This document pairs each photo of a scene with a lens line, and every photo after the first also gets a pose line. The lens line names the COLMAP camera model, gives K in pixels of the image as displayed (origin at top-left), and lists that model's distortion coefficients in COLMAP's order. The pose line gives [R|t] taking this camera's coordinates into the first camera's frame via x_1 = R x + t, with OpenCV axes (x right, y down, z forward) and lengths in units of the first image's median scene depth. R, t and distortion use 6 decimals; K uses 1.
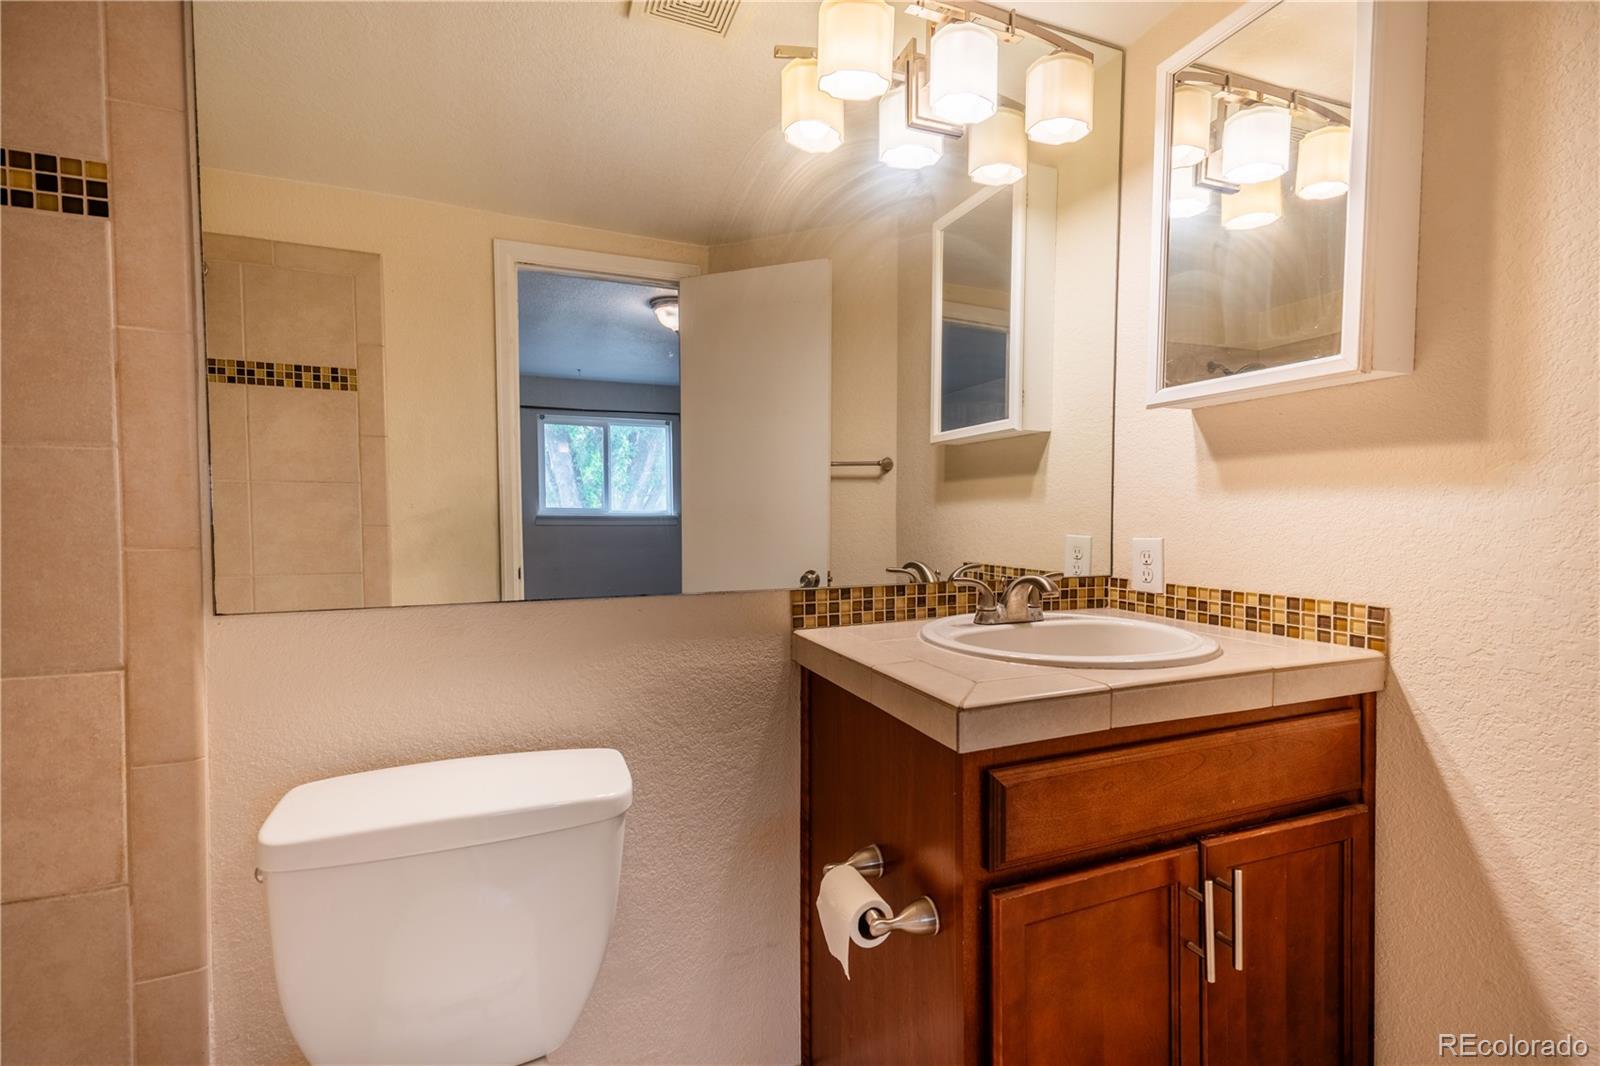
lens RADIAL K [[698.7, 0, 800.0], [0, 698.7, 533.0], [0, 0, 1]] dist [0.012331, -0.000392]
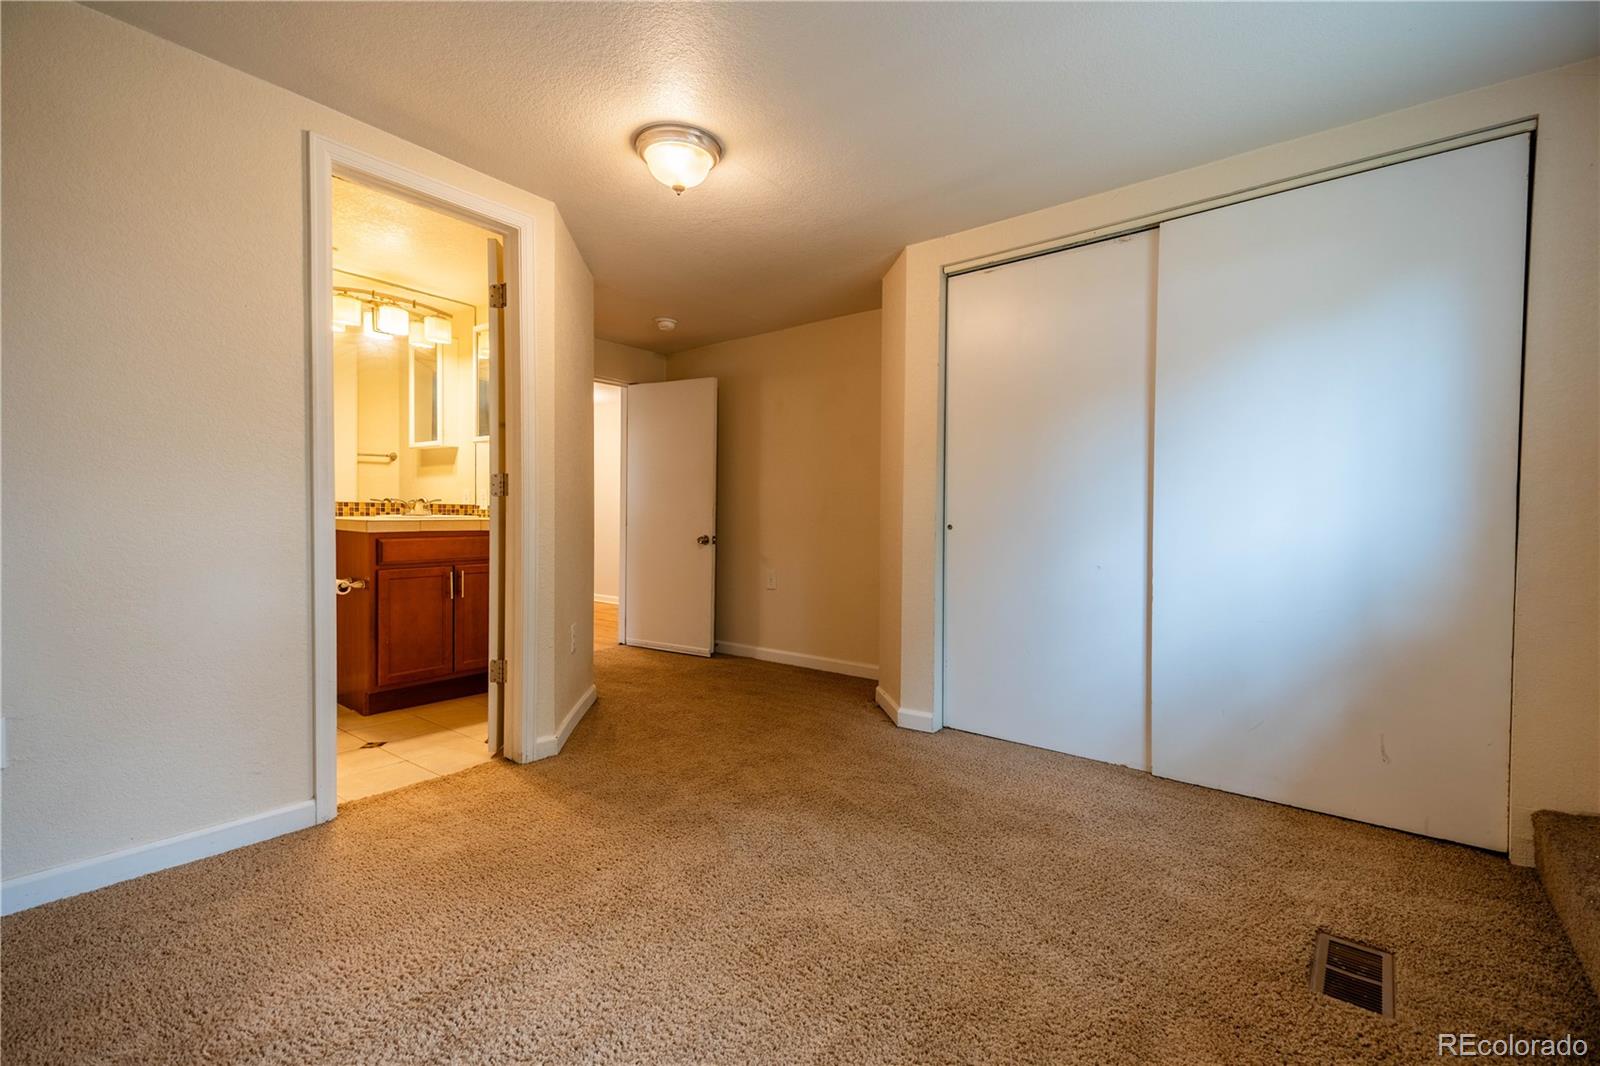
lens RADIAL K [[698.7, 0, 800.0], [0, 698.7, 533.0], [0, 0, 1]] dist [0.012331, -0.000392]
pose [[0.860870, 0.000622, 0.508824, 0.167049], [-0.003640, 0.999981, 0.004935, 0.153278], [-0.508811, -0.006100, 0.860856, -1.918132]]
